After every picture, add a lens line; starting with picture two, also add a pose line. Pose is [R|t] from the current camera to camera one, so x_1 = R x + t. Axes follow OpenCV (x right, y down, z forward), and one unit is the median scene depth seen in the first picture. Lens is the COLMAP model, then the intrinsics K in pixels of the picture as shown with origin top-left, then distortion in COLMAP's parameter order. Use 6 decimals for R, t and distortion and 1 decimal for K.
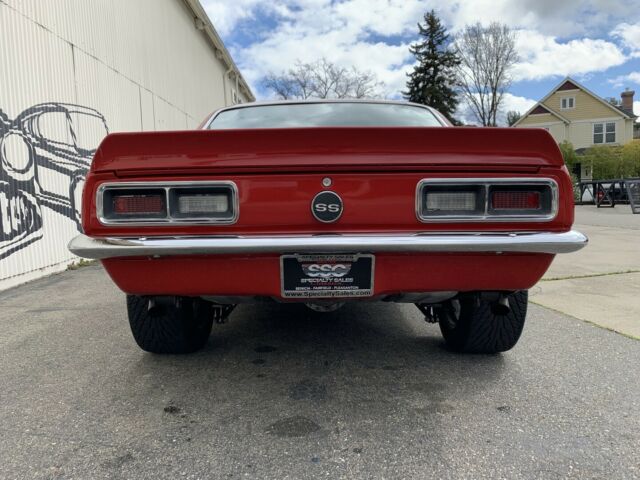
lens RADIAL K [[488.8, 0, 320.3], [0, 488.8, 230.9], [0, 0, 1]] dist [0.037224, -0.047090]
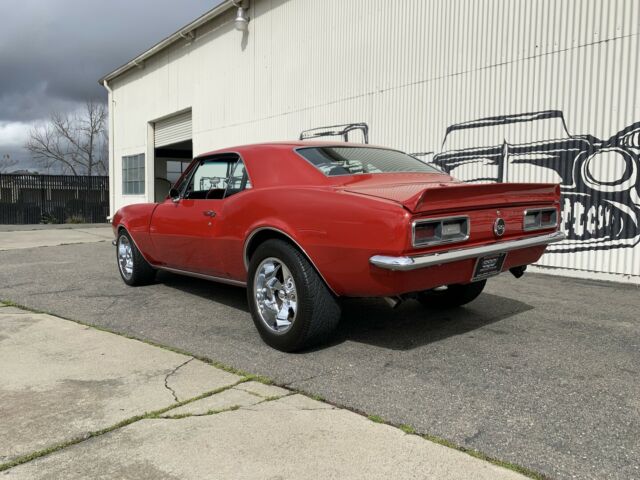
lens RADIAL K [[488.8, 0, 321.7], [0, 488.8, 236.7], [0, 0, 1]] dist [0.037224, -0.047090]
pose [[-0.777414, 0.069734, -0.625112, 0.978314], [-0.035300, 0.987432, 0.154053, -0.236684], [0.627998, 0.141829, -0.765182, 2.291247]]
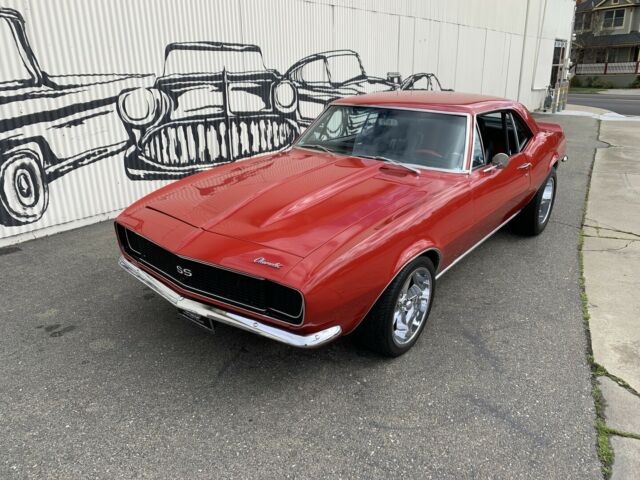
lens RADIAL K [[488.8, 0, 322.4], [0, 488.8, 239.4], [0, 0, 1]] dist [0.037224, -0.047090]
pose [[0.787330, 0.217898, -0.576742, 0.809122], [-0.058871, 0.957759, 0.281483, -0.256224], [0.613714, -0.187666, 0.766901, -0.405281]]
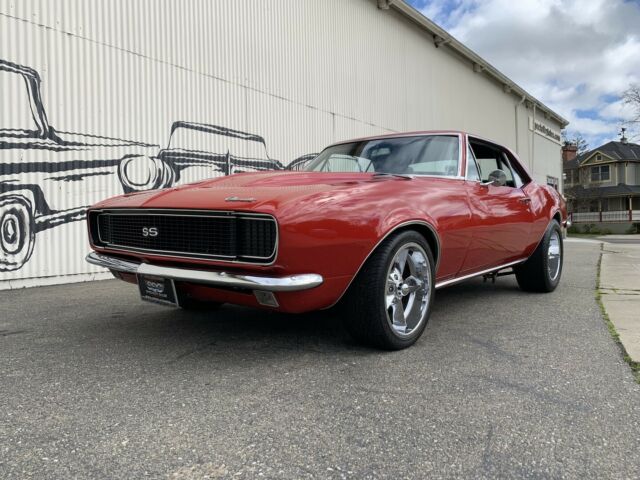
lens RADIAL K [[488.8, 0, 324.7], [0, 488.8, 234.9], [0, 0, 1]] dist [0.037224, -0.047090]
pose [[0.778704, 0.027384, -0.626793, 0.833159], [-0.059785, 0.997740, -0.030684, 0.084768], [0.624536, 0.061366, 0.778581, -0.329408]]
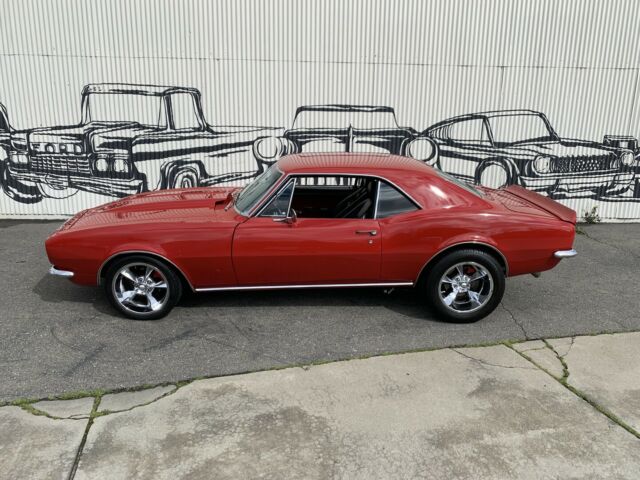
lens RADIAL K [[488.8, 0, 324.9], [0, 488.8, 234.4], [0, 0, 1]] dist [0.037224, -0.047090]
pose [[0.027026, 0.262828, -0.964464, 1.804675], [-0.100102, 0.960678, 0.258992, -0.449300], [0.994610, 0.089546, 0.052273, 0.906145]]
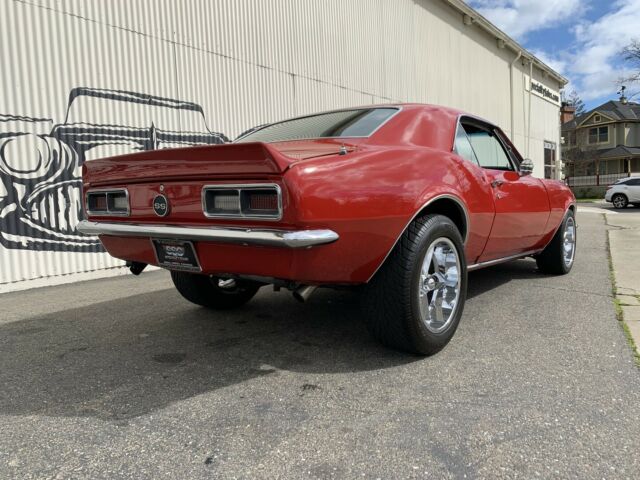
lens RADIAL K [[488.8, 0, 318.6], [0, 488.8, 238.1], [0, 0, 1]] dist [0.037224, -0.047090]
pose [[0.778775, 0.052628, -0.625092, 0.700267], [-0.035718, 0.998578, 0.039574, -0.015350], [0.626286, -0.008493, 0.779547, 0.090081]]
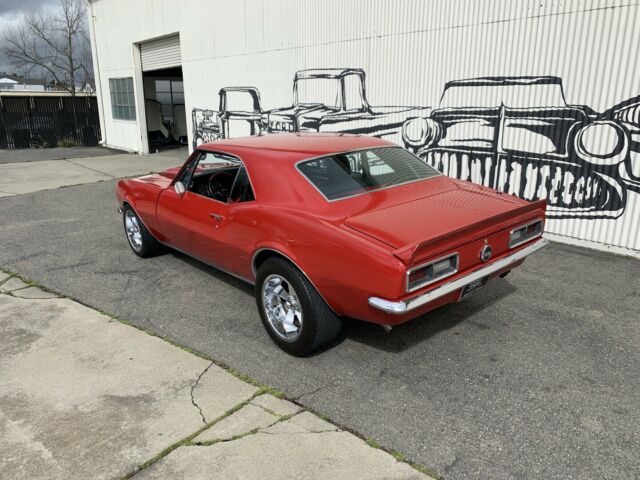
lens RADIAL K [[488.8, 0, 320.5], [0, 488.8, 238.7], [0, 0, 1]] dist [0.037224, -0.047090]
pose [[-0.770418, 0.205157, -0.603628, 1.008627], [-0.026288, 0.935781, 0.351600, -0.517031], [0.636997, 0.286747, -0.715549, 2.288813]]
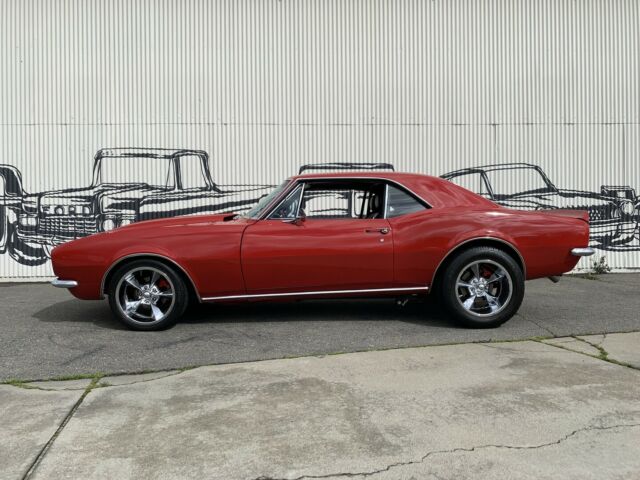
lens RADIAL K [[488.8, 0, 319.8], [0, 488.8, 240.0], [0, 0, 1]] dist [0.037224, -0.047090]
pose [[0.023124, 0.039604, -0.998948, 1.832118], [-0.072566, 0.996646, 0.037833, -0.104231], [0.997096, 0.071615, 0.025921, 0.901622]]
